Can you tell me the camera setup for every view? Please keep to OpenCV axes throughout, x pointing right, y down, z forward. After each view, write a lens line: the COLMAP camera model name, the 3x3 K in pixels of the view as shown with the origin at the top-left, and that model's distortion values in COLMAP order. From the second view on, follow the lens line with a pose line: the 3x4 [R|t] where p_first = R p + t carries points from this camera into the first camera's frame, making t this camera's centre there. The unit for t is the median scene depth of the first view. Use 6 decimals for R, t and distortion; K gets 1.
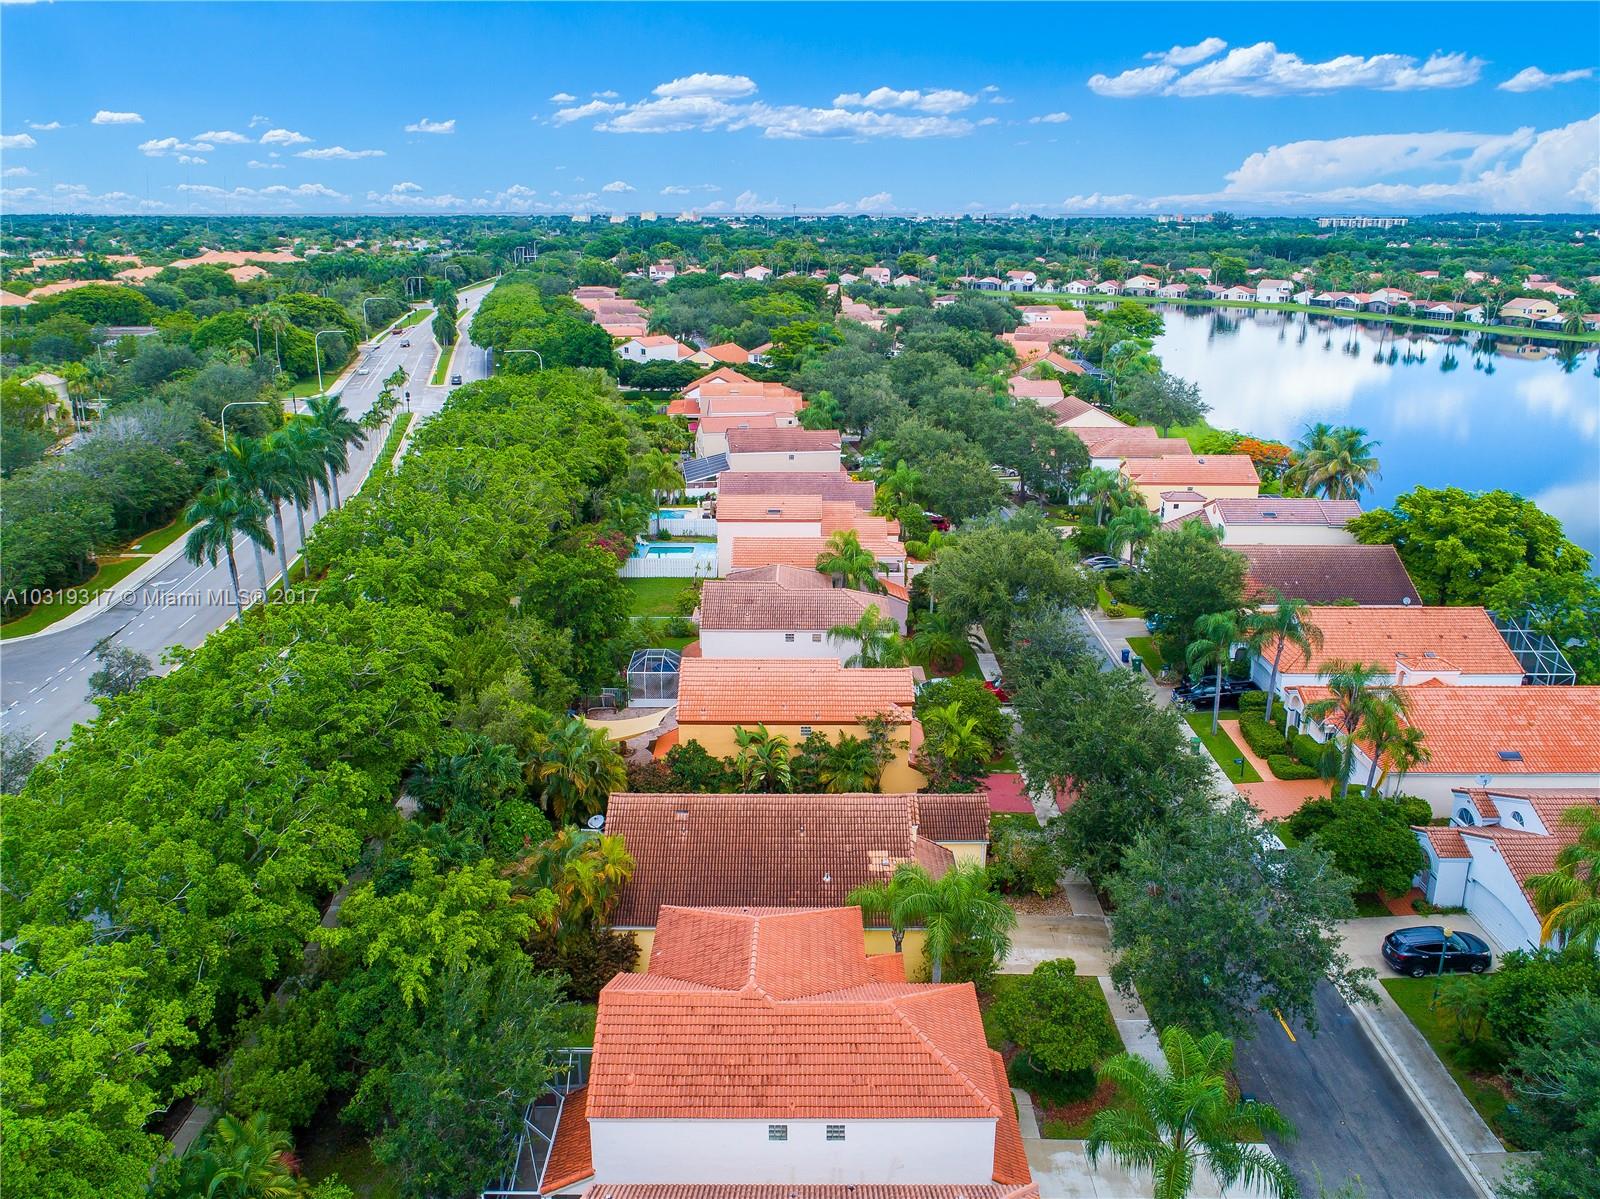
lens RADIAL K [[1158.0, 0, 803.7], [0, 1158.0, 600.3], [0, 0, 1]] dist [-0.007532, -0.000404]
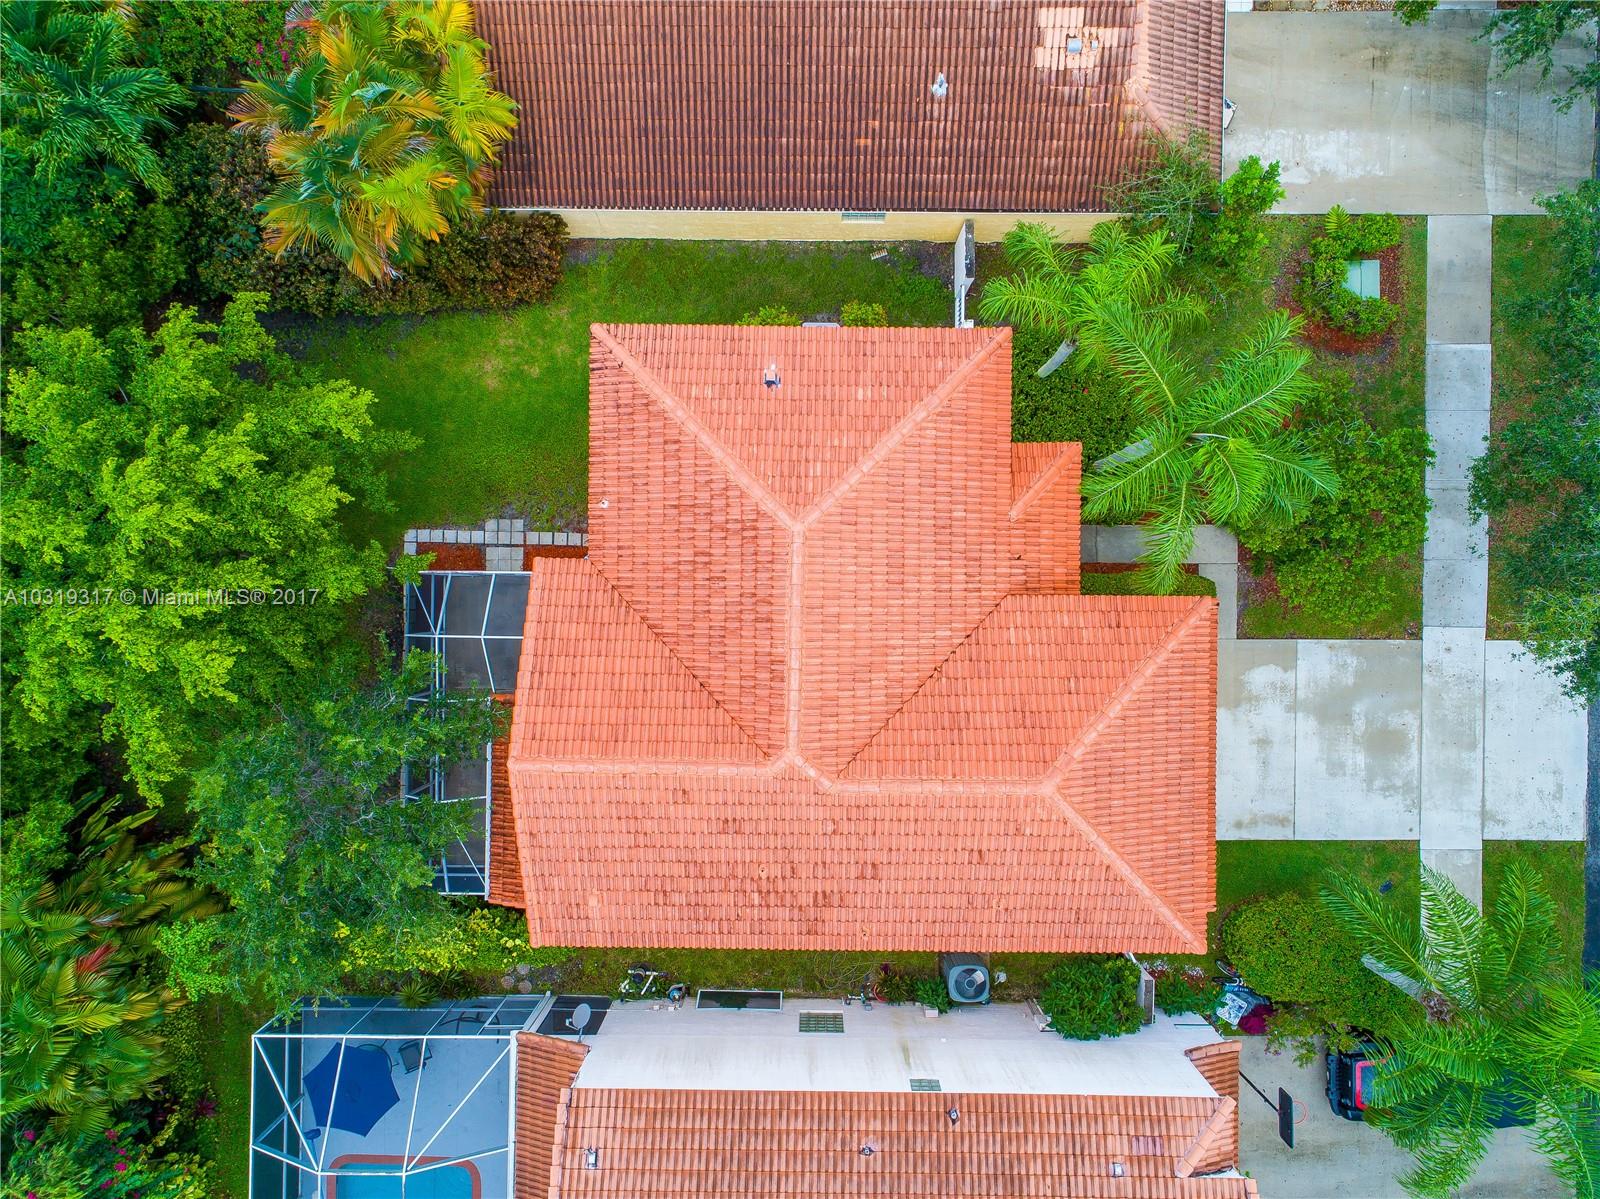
lens RADIAL K [[1158.0, 0, 804.2], [0, 1158.0, 599.3], [0, 0, 1]] dist [-0.007532, -0.000404]
pose [[0.999692, 0.014988, -0.019756, -0.031224], [0.014124, 0.310696, 0.950404, -0.190876], [0.020383, -0.950391, 0.310389, 0.931491]]
